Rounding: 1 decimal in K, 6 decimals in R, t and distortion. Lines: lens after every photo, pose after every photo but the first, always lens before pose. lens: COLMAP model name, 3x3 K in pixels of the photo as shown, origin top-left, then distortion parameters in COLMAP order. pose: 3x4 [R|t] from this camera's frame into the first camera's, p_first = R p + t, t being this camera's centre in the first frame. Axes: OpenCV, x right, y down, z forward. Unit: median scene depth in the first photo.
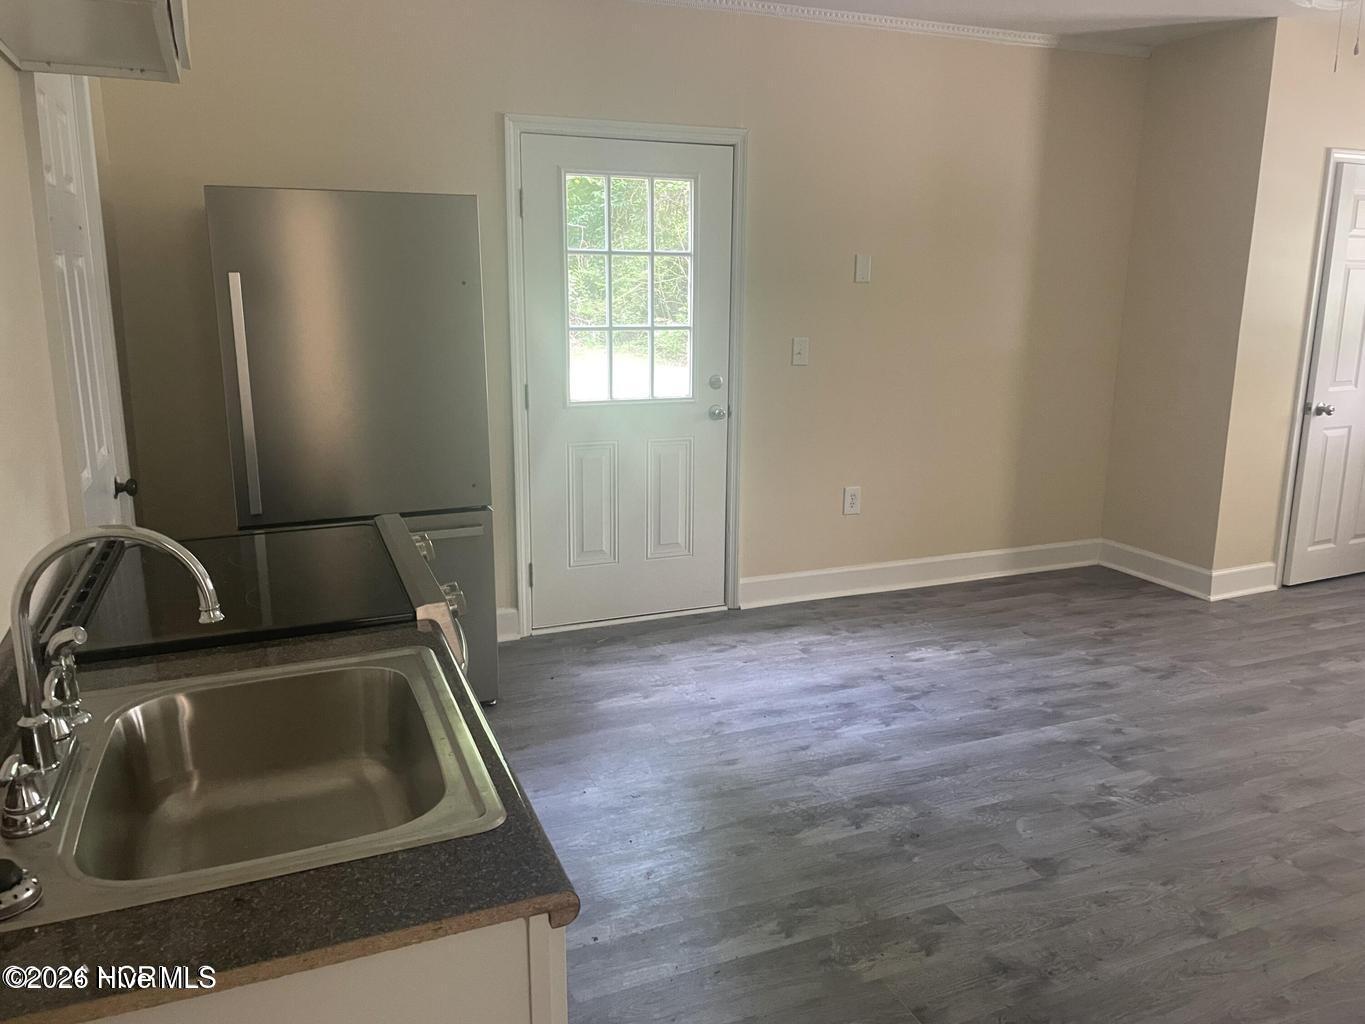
lens RADIAL K [[1042.6, 0, 685.7], [0, 1042.6, 493.6], [0, 0, 1]] dist [0.089418, -0.111716]
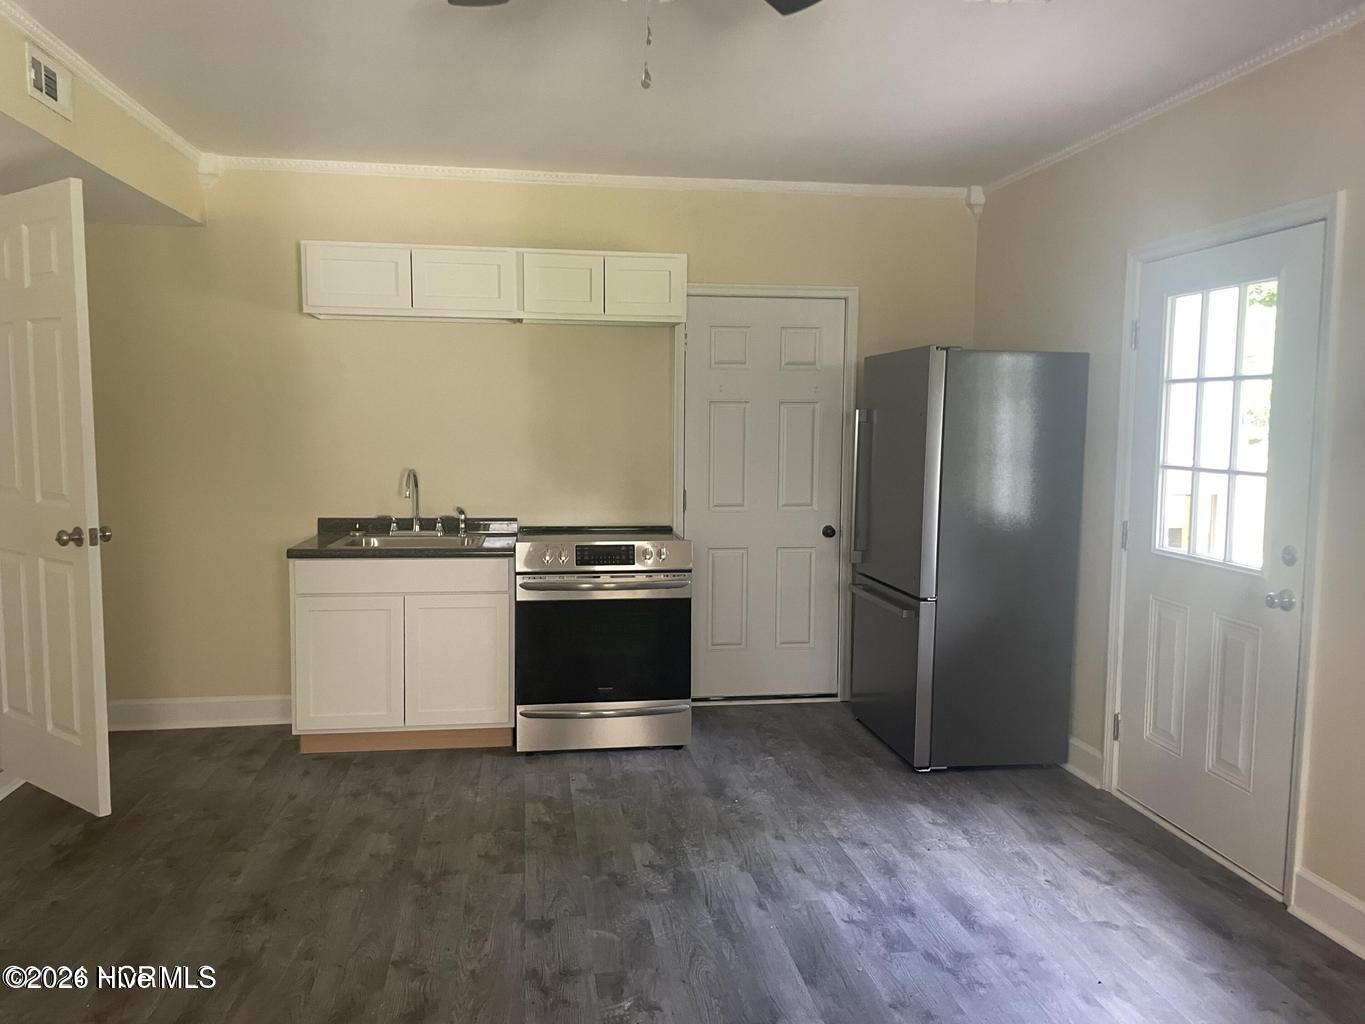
lens RADIAL K [[1042.6, 0, 685.7], [0, 1042.6, 493.6], [0, 0, 1]] dist [0.089418, -0.111716]
pose [[-0.247195, 0.061480, -0.967013, 1.002818], [-0.207325, 0.971517, 0.114764, -0.181085], [0.946526, 0.228855, -0.227408, 0.969115]]
